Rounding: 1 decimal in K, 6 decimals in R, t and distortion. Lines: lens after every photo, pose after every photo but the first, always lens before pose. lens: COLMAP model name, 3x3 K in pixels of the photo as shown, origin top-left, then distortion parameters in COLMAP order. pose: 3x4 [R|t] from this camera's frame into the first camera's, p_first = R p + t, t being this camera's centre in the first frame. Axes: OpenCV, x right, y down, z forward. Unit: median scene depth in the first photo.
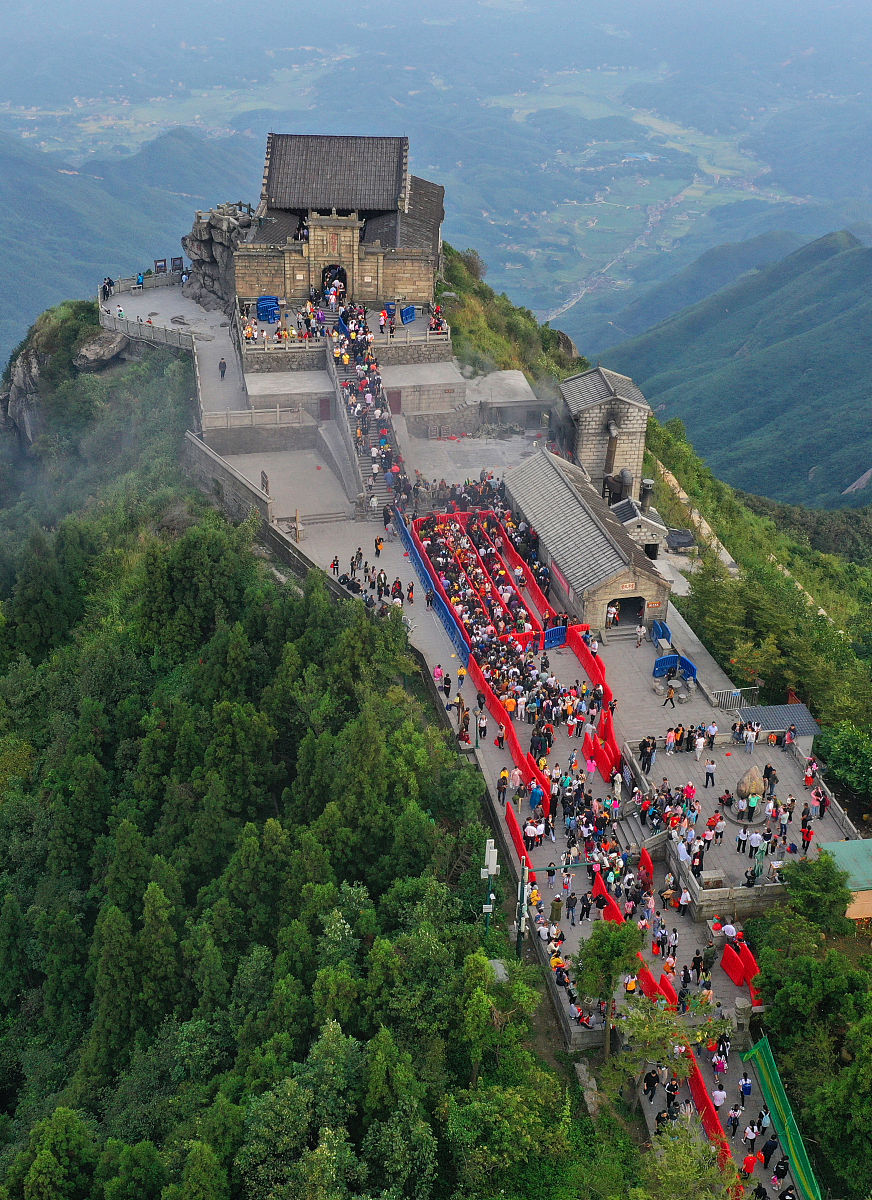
lens RADIAL K [[1448.6, 0, 406.9], [0, 1448.6, 602.5], [0, 0, 1]] dist [-0.000685, -0.011426]
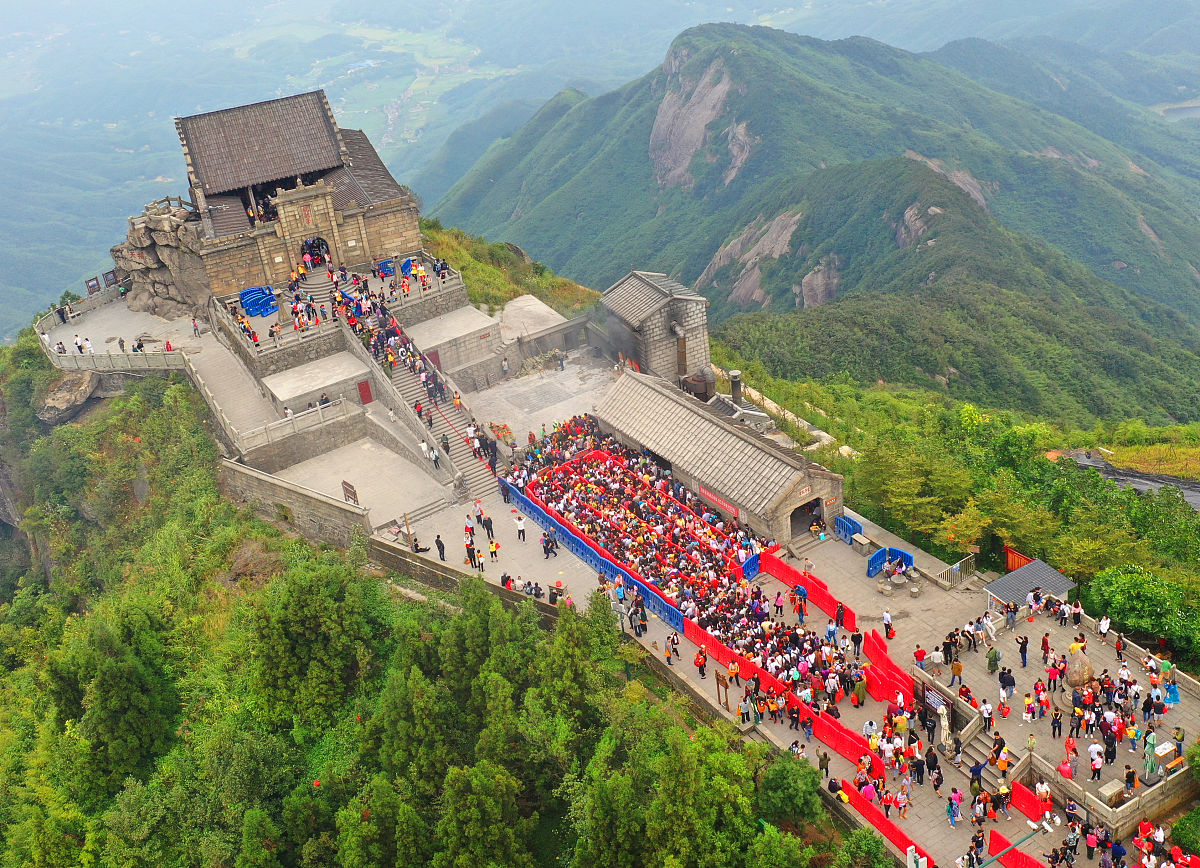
lens RADIAL K [[1349.5, 0, 601.1], [0, 1349.5, 378.1], [0, 0, 1]] dist [-0.004487, 0.007492]
pose [[0.925050, -0.275610, 0.261384, -0.141722], [0.292821, 0.955741, -0.028546, -0.076062], [-0.241948, 0.102945, 0.964813, 0.149643]]
